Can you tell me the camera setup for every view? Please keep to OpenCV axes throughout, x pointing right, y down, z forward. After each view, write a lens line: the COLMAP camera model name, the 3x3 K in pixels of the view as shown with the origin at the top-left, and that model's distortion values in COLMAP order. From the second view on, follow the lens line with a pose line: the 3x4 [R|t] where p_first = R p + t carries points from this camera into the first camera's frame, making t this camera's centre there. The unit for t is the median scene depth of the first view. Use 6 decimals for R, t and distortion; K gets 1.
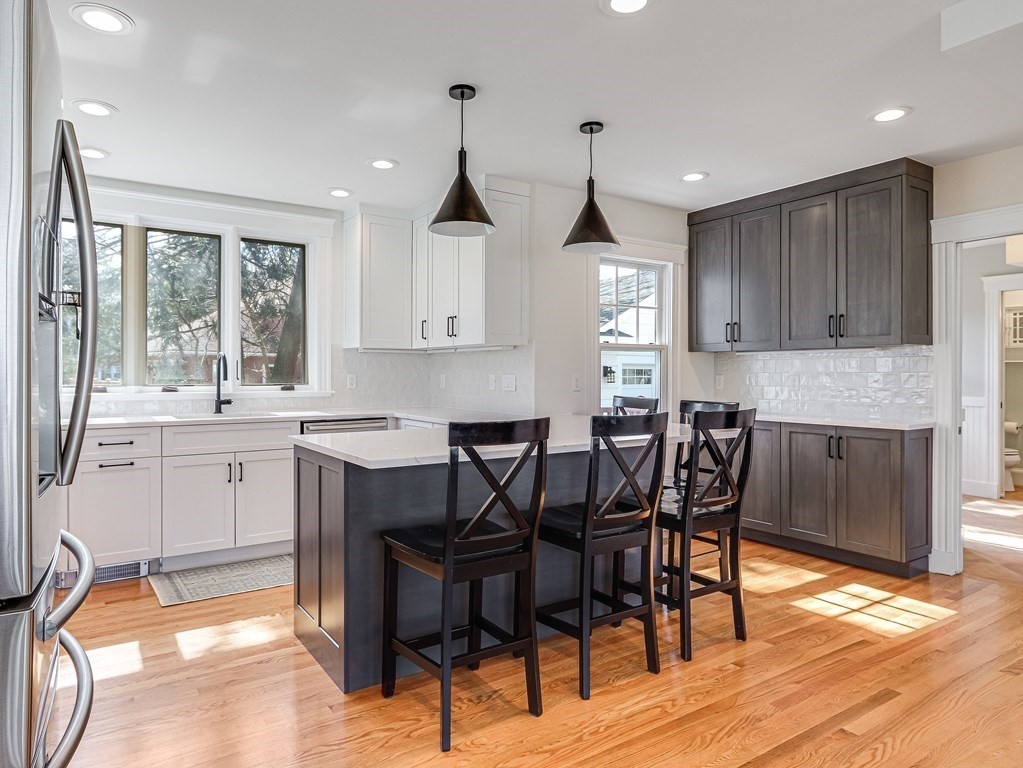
lens RADIAL K [[586.8, 0, 497.4], [0, 586.8, 366.5], [0, 0, 1]] dist [0.001516, -0.000877]
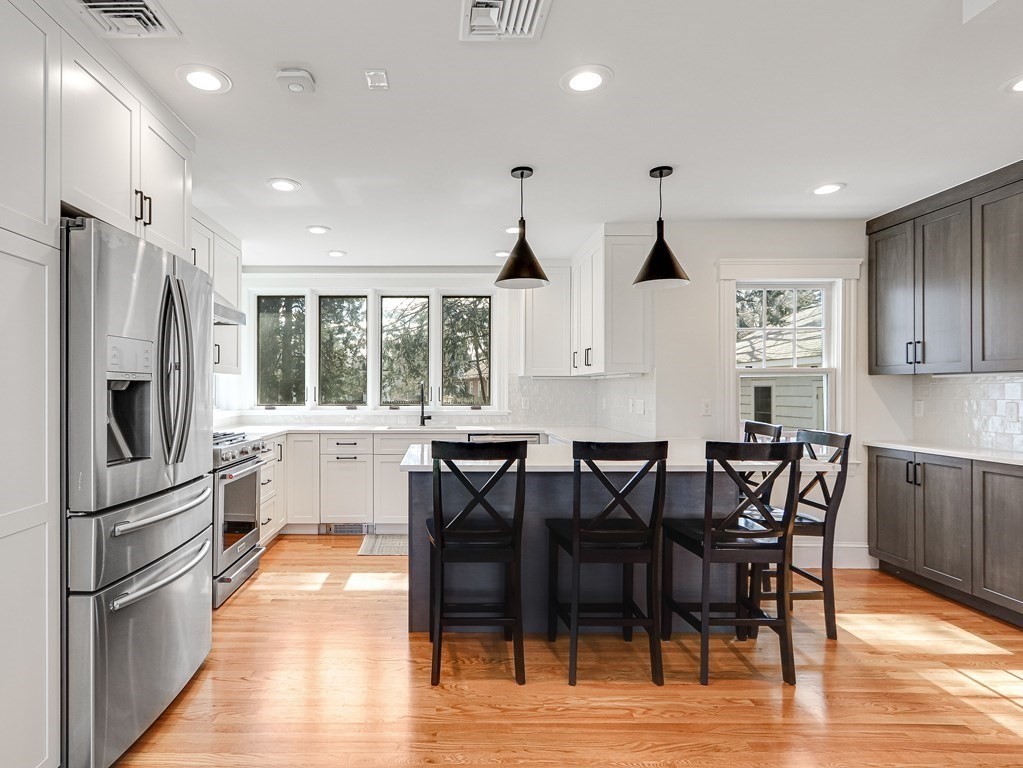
lens RADIAL K [[535.0, 0, 504.7], [0, 535.0, 383.5], [0, 0, 1]] dist [0.002331, -0.001896]
pose [[0.863964, -0.004641, -0.503533, 0.322581], [0.004515, 0.999989, -0.001471, -0.016395], [0.503534, -0.001003, 0.863975, 0.010612]]
